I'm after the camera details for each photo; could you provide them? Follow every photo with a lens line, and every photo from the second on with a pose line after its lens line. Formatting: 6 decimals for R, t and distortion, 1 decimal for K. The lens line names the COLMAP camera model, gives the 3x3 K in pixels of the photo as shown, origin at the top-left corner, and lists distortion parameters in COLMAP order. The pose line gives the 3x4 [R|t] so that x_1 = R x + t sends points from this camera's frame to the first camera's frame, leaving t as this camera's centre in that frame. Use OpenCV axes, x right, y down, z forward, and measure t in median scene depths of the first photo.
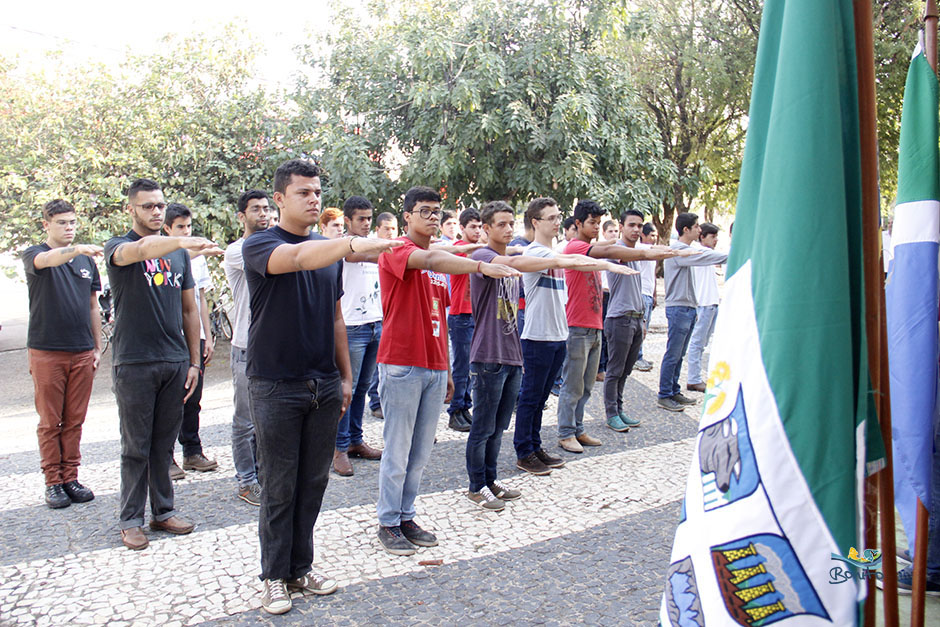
lens RADIAL K [[781.3, 0, 470.0], [0, 781.3, 313.5], [0, 0, 1]] dist [-0.161643, 0.122788]
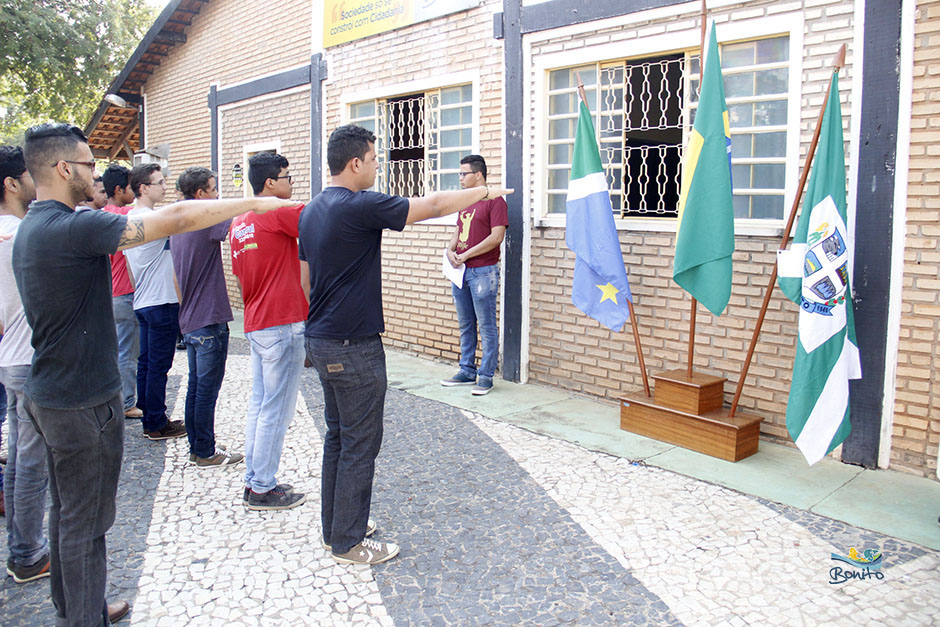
lens RADIAL K [[781.3, 0, 470.0], [0, 781.3, 313.5], [0, 0, 1]] dist [-0.161643, 0.122788]
pose [[0.195190, -0.169798, 0.965955, -0.814860], [0.121601, 0.981490, 0.147957, -0.057190], [-0.973198, 0.088581, 0.212224, 0.434281]]
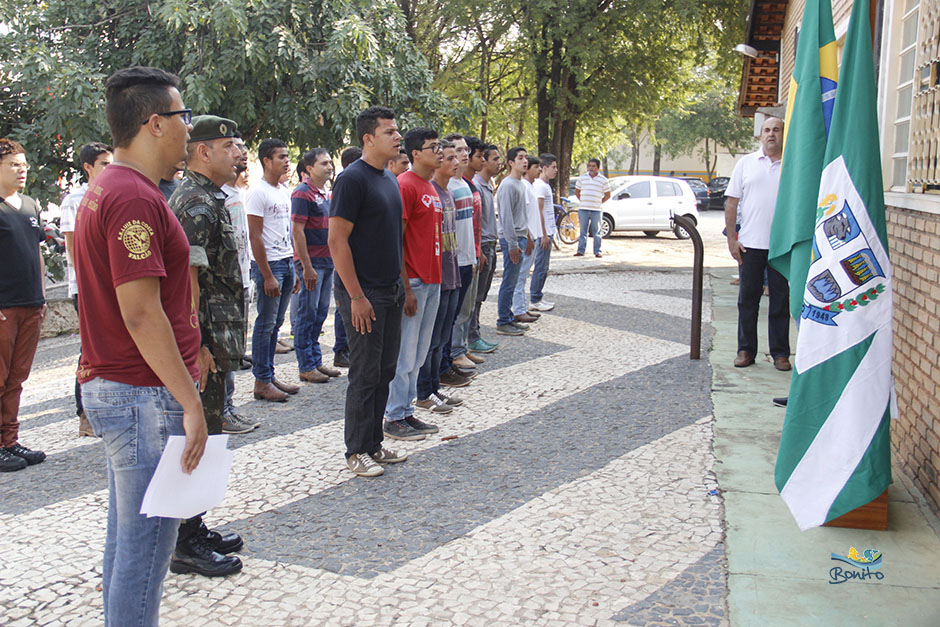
lens RADIAL K [[1061.5, 0, 472.1], [0, 1061.5, 330.4], [0, 0, 1]] dist [0.011846, 0.032101]
pose [[0.910458, -0.090486, 0.403582, -0.524050], [0.076290, 0.995773, 0.051154, 0.056220], [-0.406504, -0.015784, 0.913513, -0.416819]]
